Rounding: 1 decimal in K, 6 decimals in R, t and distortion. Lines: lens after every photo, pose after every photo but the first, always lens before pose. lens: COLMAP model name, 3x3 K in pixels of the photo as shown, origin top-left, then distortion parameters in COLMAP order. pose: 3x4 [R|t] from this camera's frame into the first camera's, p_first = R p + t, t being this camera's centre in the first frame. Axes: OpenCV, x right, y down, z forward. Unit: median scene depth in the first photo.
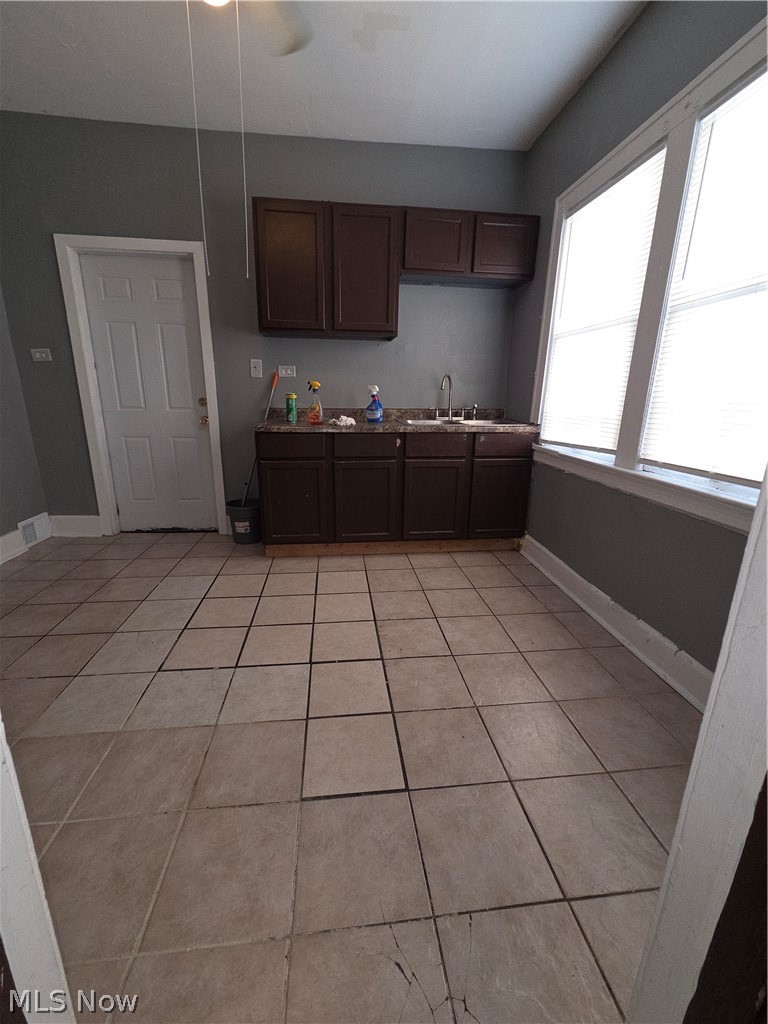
lens RADIAL K [[420.2, 0, 378.4], [0, 420.2, 508.6], [0, 0, 1]] dist [0.001994, -0.000234]
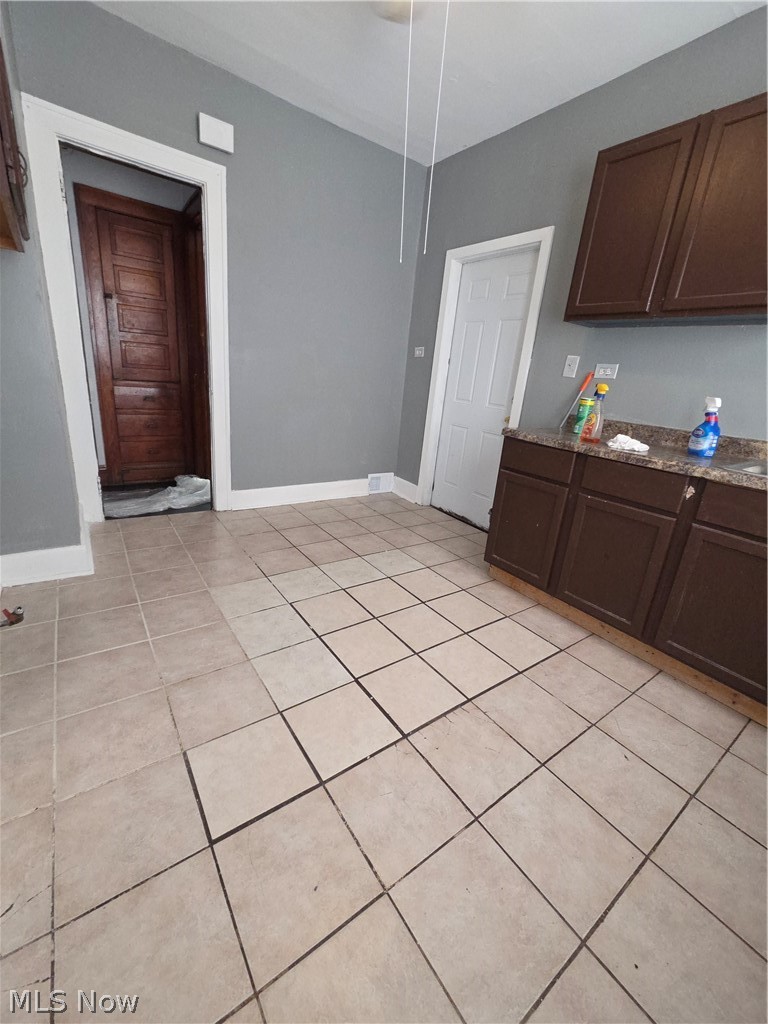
lens RADIAL K [[420.2, 0, 380.1], [0, 420.2, 507.5], [0, 0, 1]] dist [0.001994, -0.000234]
pose [[0.481744, 0.298129, -0.824040, 0.325716], [-0.310977, 0.937309, 0.157307, -0.091858], [0.819278, 0.180476, 0.544254, 0.309825]]
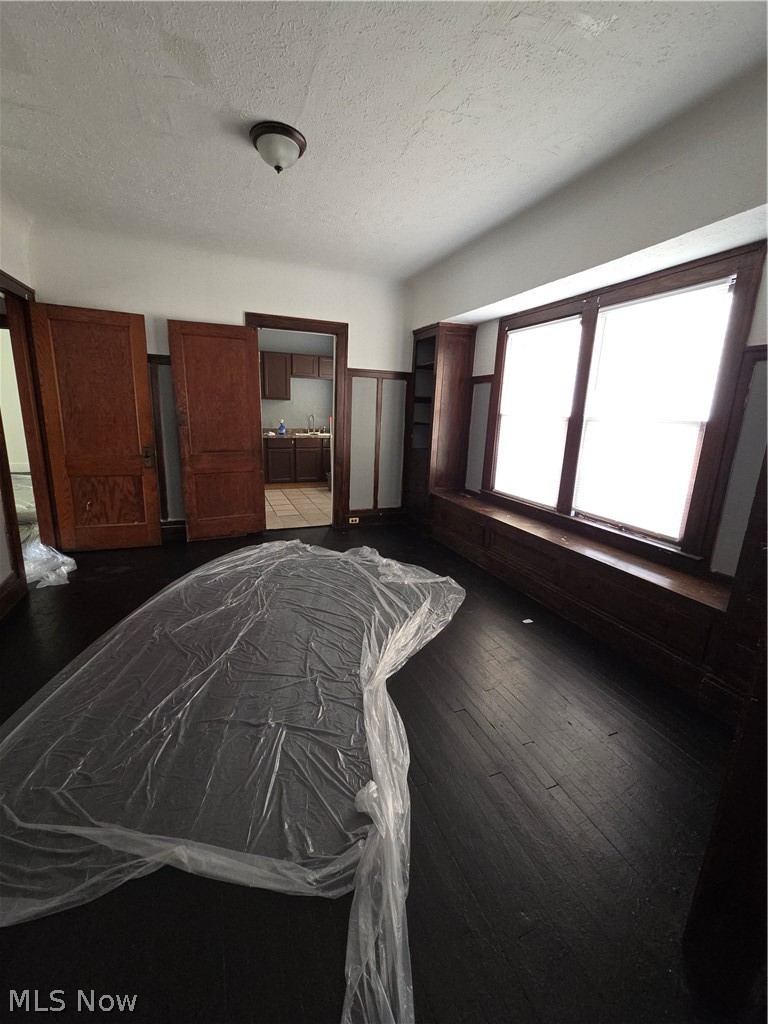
lens RADIAL K [[420.2, 0, 383.5], [0, 420.2, 507.7], [0, 0, 1]] dist [0.001994, -0.000234]
pose [[0.963002, -0.044106, 0.265860, -0.118872], [0.052866, 0.998266, -0.025880, 0.337860], [-0.264258, 0.038978, 0.963664, -1.602969]]
